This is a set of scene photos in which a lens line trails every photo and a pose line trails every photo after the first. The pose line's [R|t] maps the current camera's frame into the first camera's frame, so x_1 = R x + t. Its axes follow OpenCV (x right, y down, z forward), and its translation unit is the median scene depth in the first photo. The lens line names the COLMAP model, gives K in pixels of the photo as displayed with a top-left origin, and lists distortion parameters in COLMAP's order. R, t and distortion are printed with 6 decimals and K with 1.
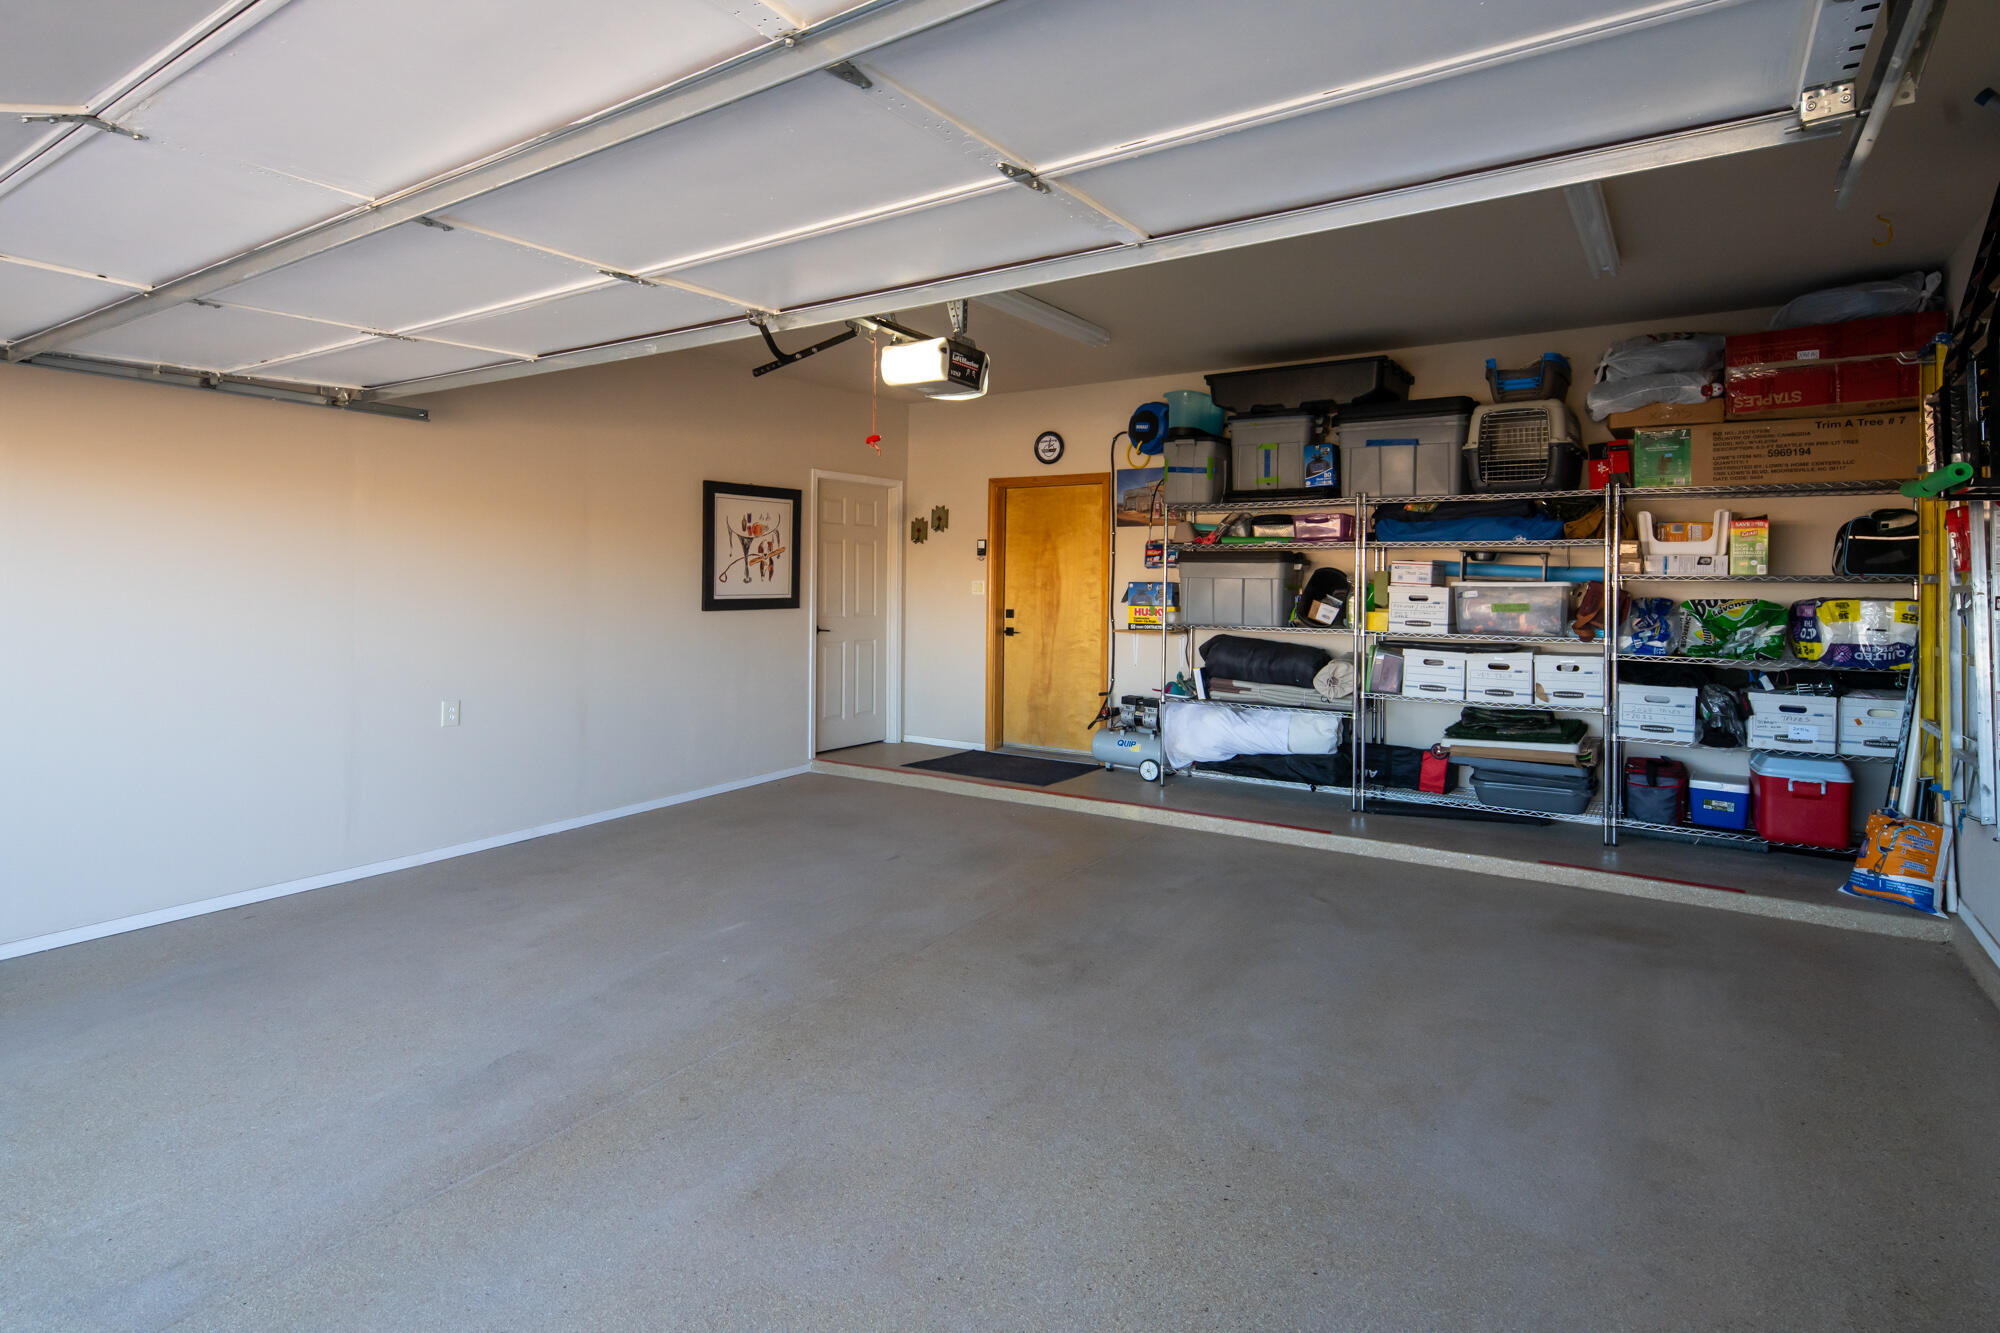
lens RADIAL K [[976.4, 0, 1000.0], [0, 976.4, 629.9], [0, 0, 1]] dist [0.001484, -0.000042]
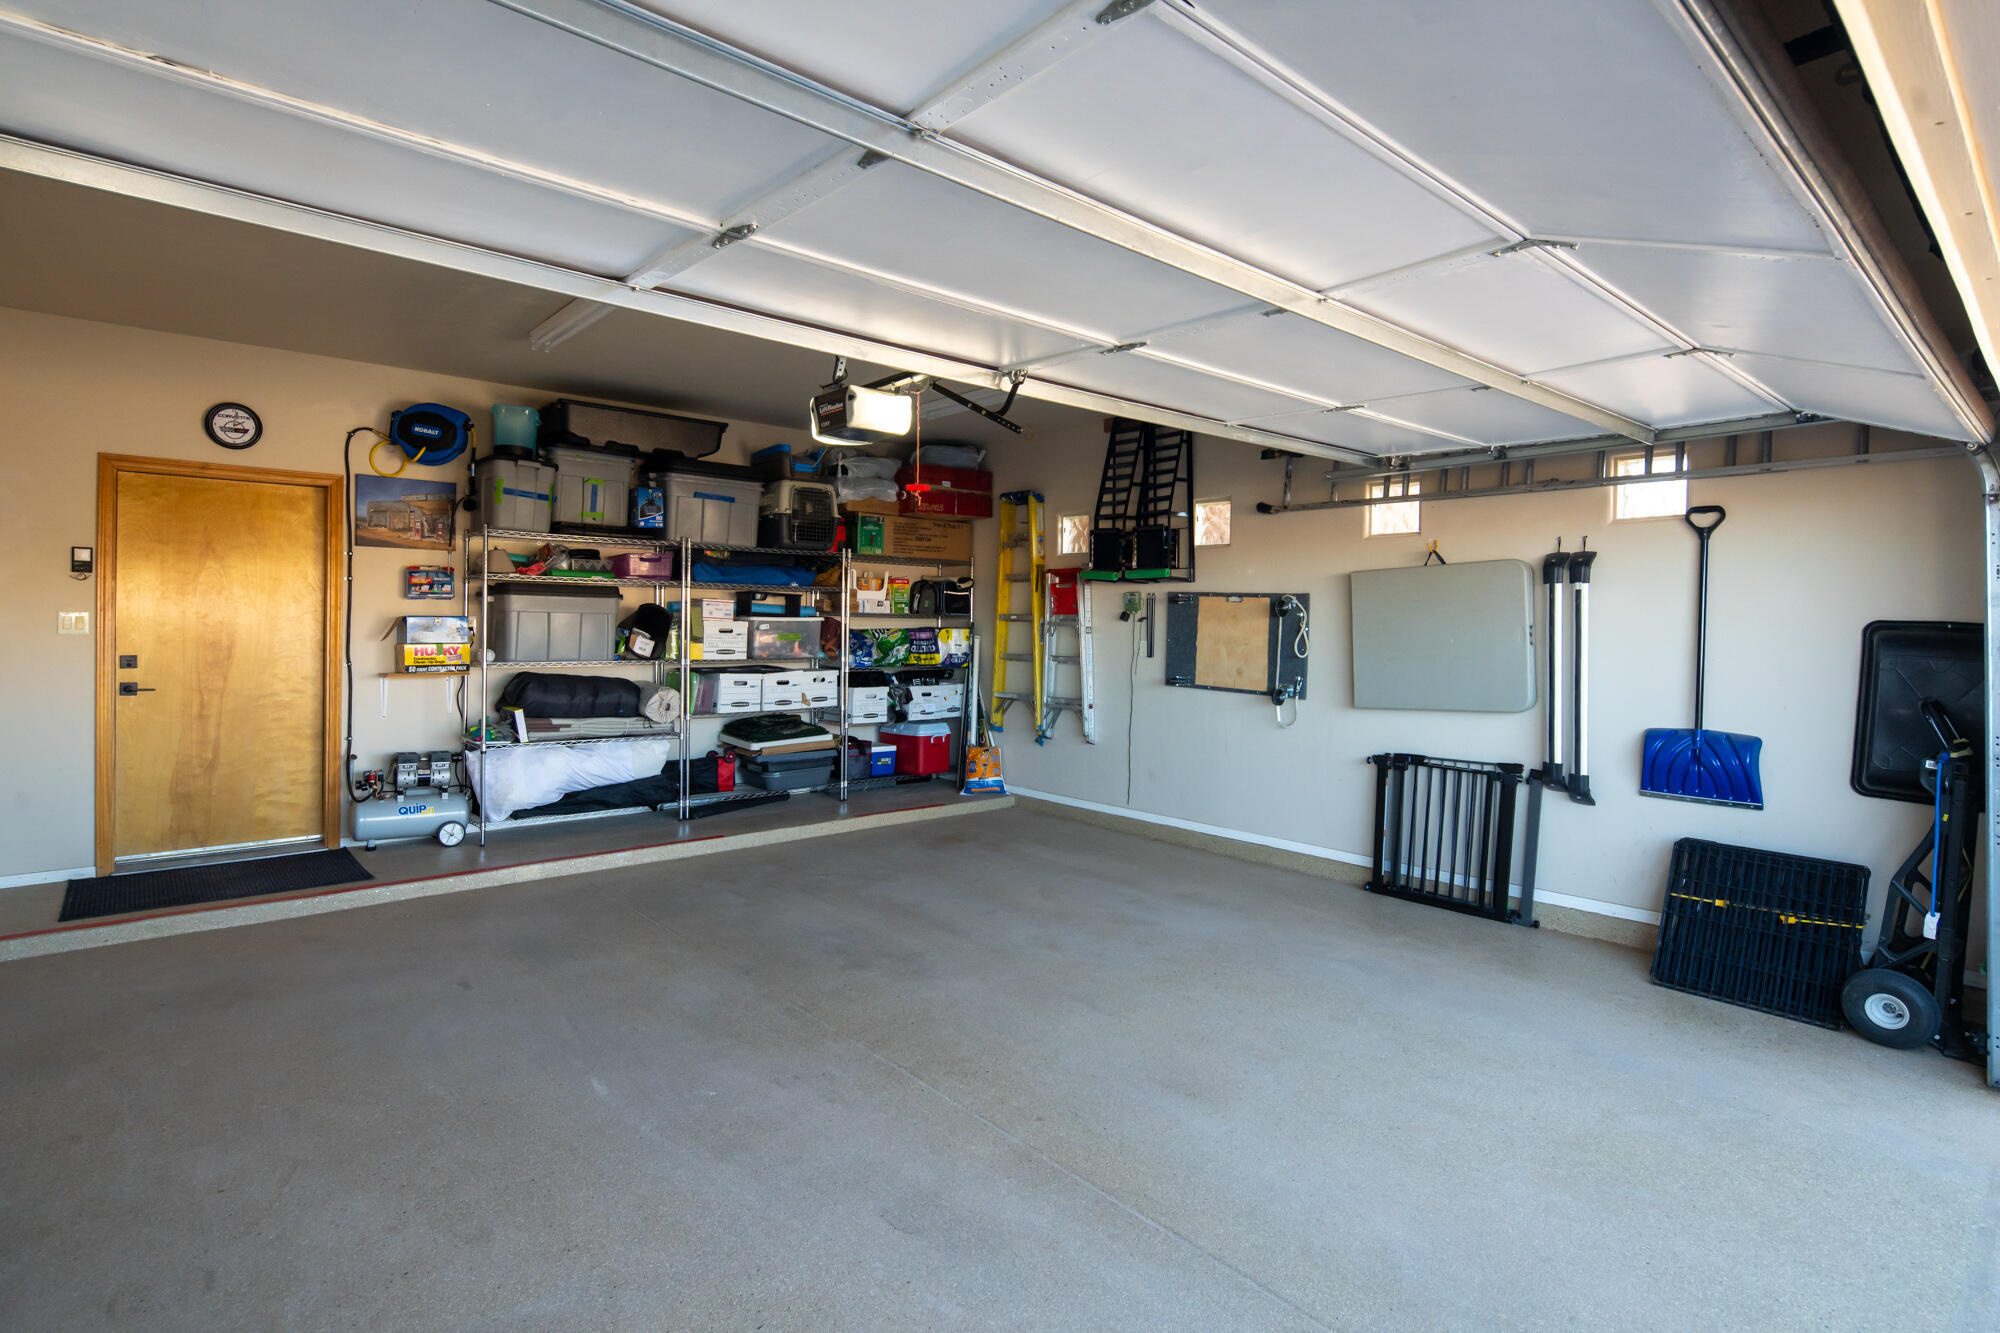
lens RADIAL K [[955.4, 0, 998.0], [0, 955.4, 694.2], [0, 0, 1]] dist [0.001009, -0.000103]
pose [[0.297806, -0.078311, 0.951409, -0.583812], [0.038269, 0.996808, 0.070069, -0.023733], [-0.953859, 0.015543, 0.299852, 0.329682]]
